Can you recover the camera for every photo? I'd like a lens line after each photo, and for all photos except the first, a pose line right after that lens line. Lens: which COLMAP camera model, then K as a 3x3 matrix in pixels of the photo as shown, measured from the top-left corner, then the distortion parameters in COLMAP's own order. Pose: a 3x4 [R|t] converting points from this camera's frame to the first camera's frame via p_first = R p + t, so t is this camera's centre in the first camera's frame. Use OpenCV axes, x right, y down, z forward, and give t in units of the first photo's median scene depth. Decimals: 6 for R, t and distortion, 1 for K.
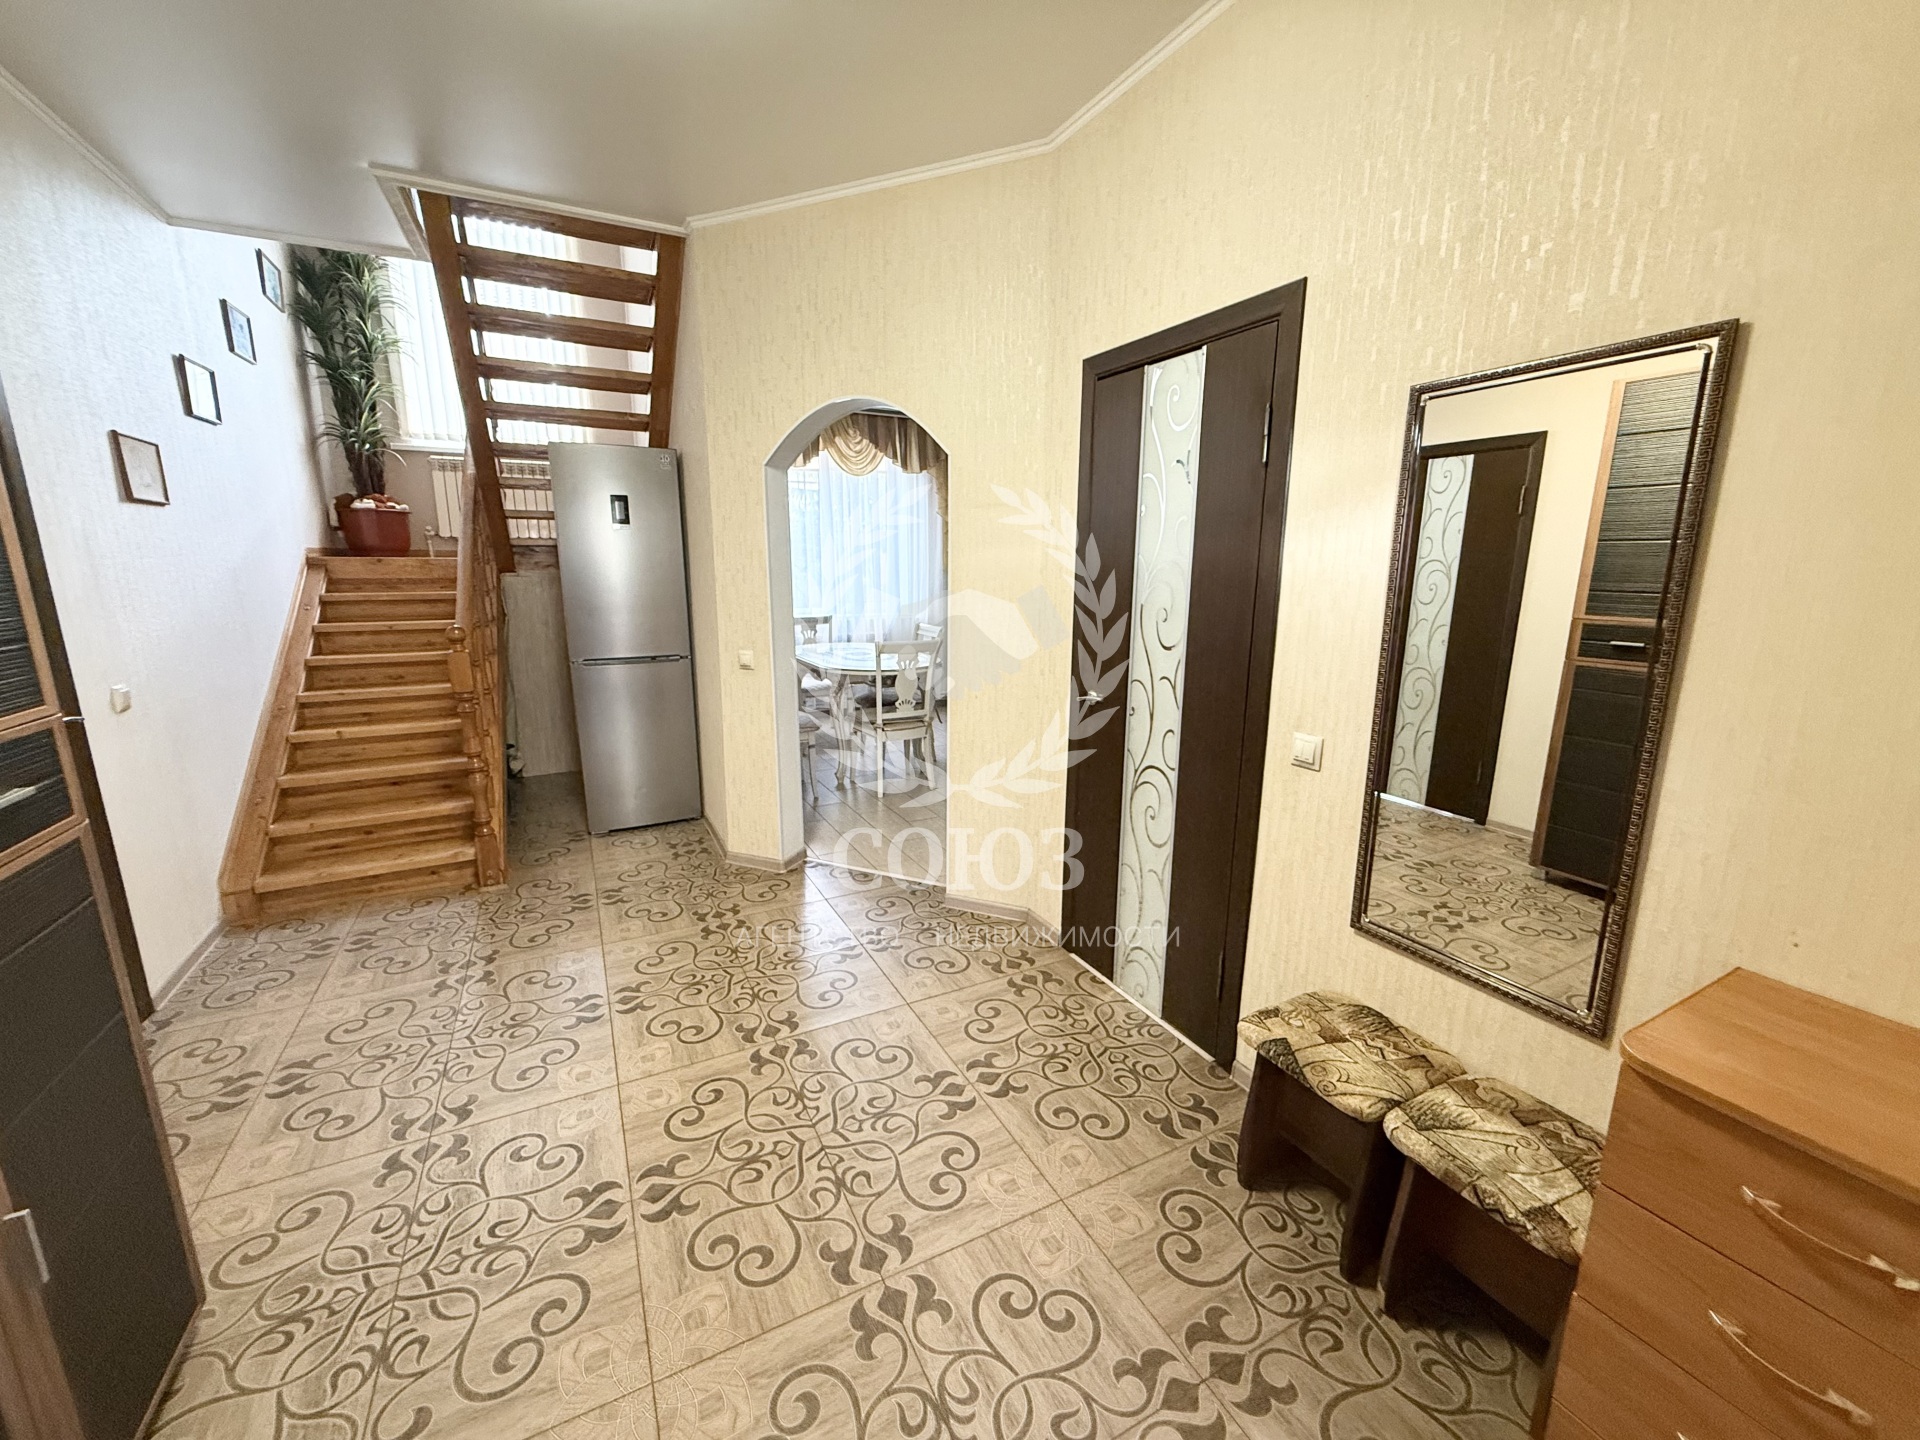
lens RADIAL K [[762.4, 0, 951.4], [0, 762.4, 719.4], [0, 0, 1]] dist [-0.000706, -0.000034]
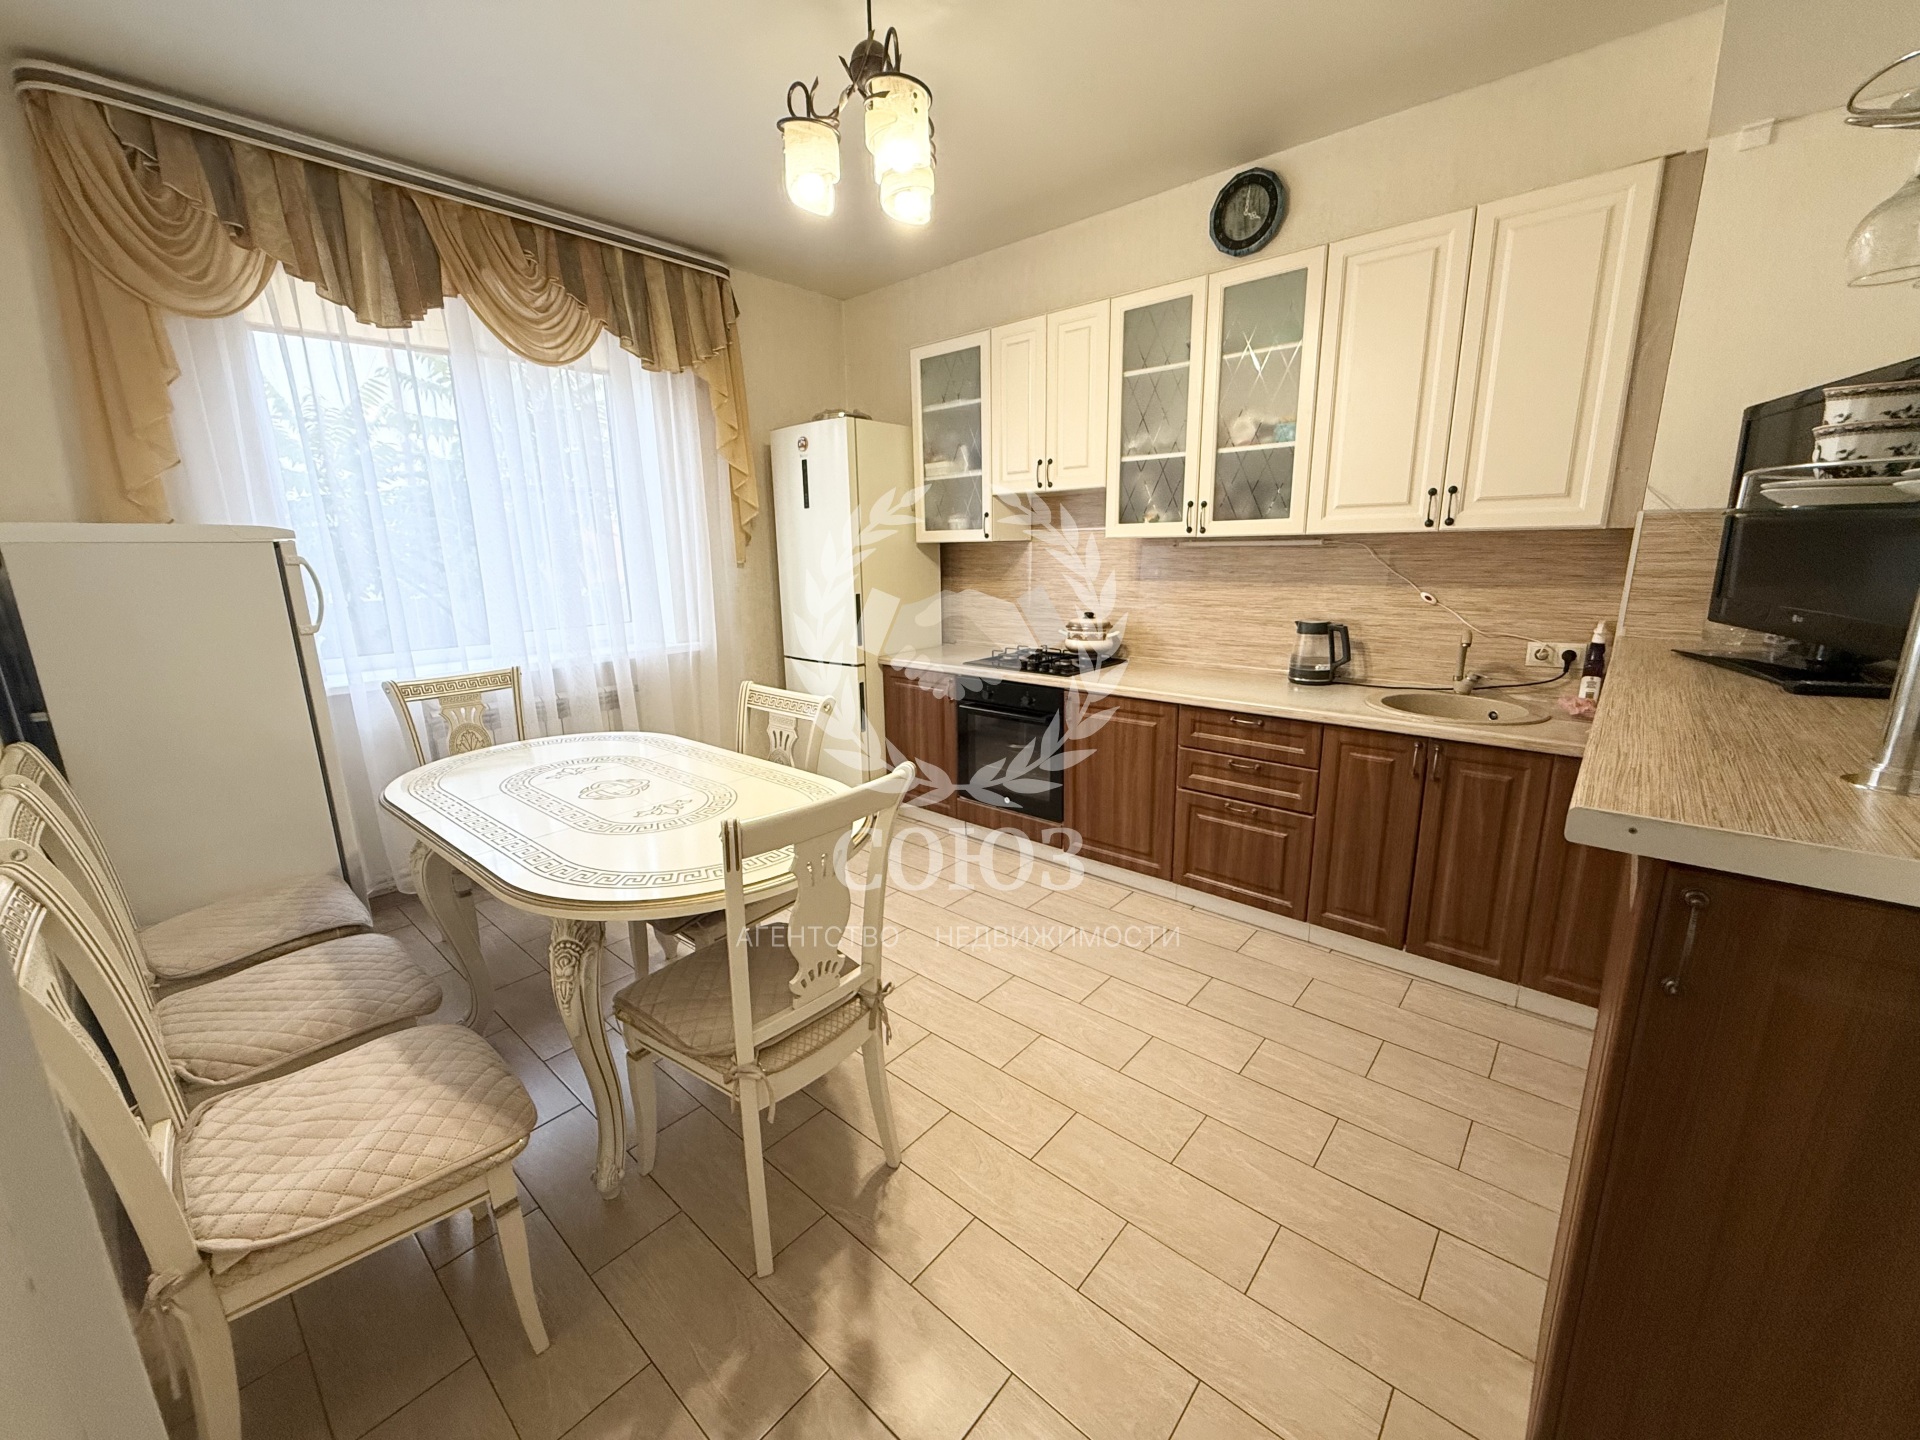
lens RADIAL K [[762.4, 0, 951.4], [0, 762.4, 719.4], [0, 0, 1]] dist [-0.000706, -0.000034]
pose [[0.931455, -0.101063, 0.349540, -0.077932], [0.095459, 0.994877, 0.033270, -0.093453], [-0.351111, 0.002377, 0.936331, 0.479355]]
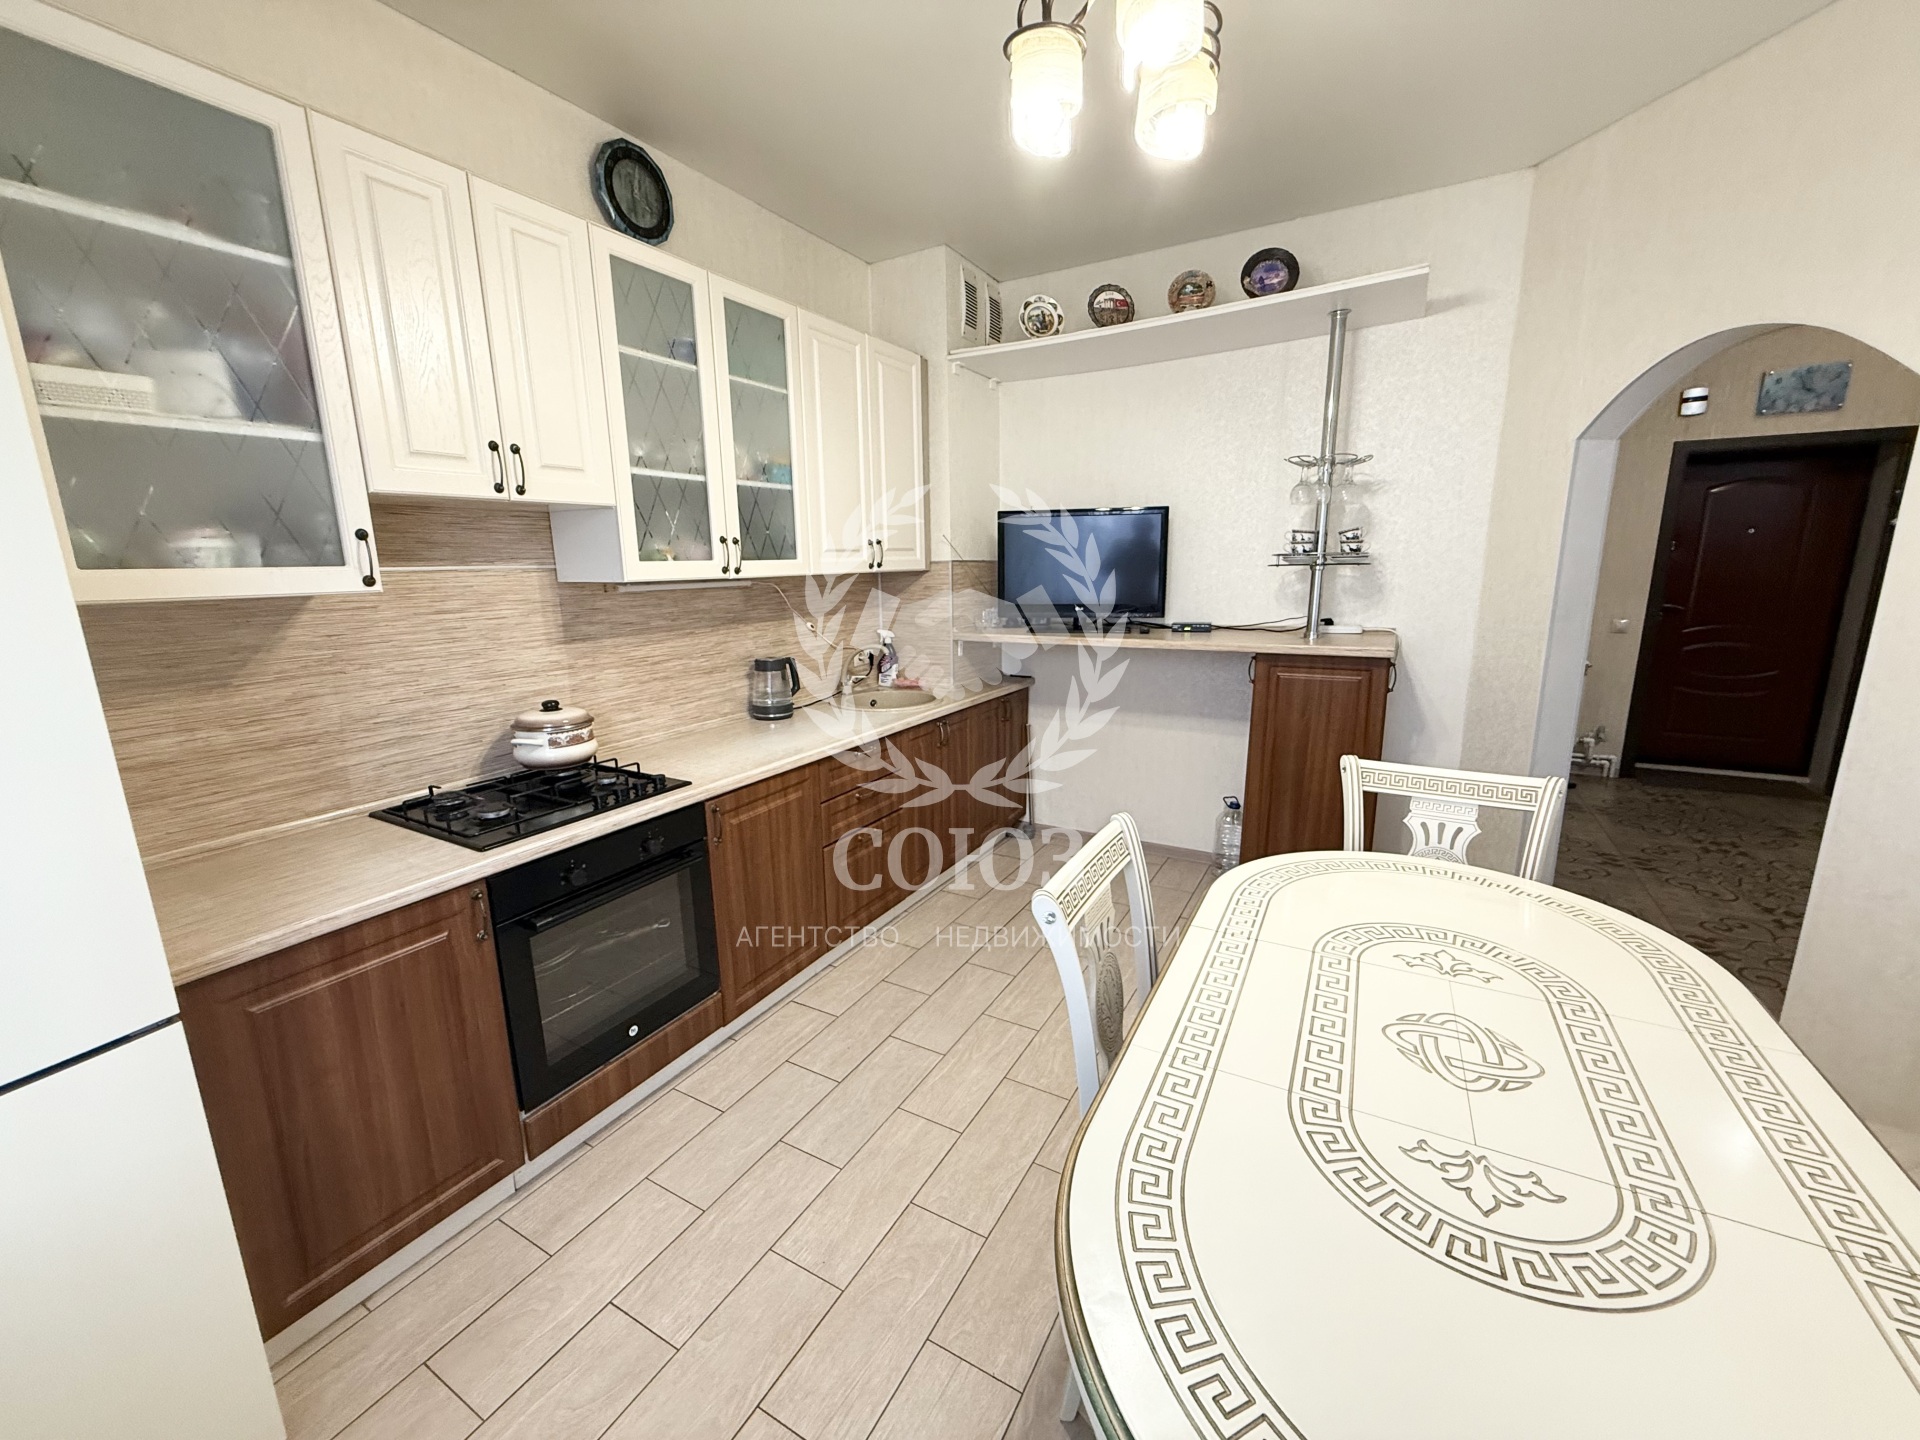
lens RADIAL K [[762.4, 0, 951.4], [0, 762.4, 719.4], [0, 0, 1]] dist [-0.000706, -0.000034]
pose [[-0.544306, -0.167252, 0.822045, -0.148145], [0.186404, 0.931312, 0.312908, -0.185659], [-0.817915, 0.323550, -0.475742, 0.879835]]
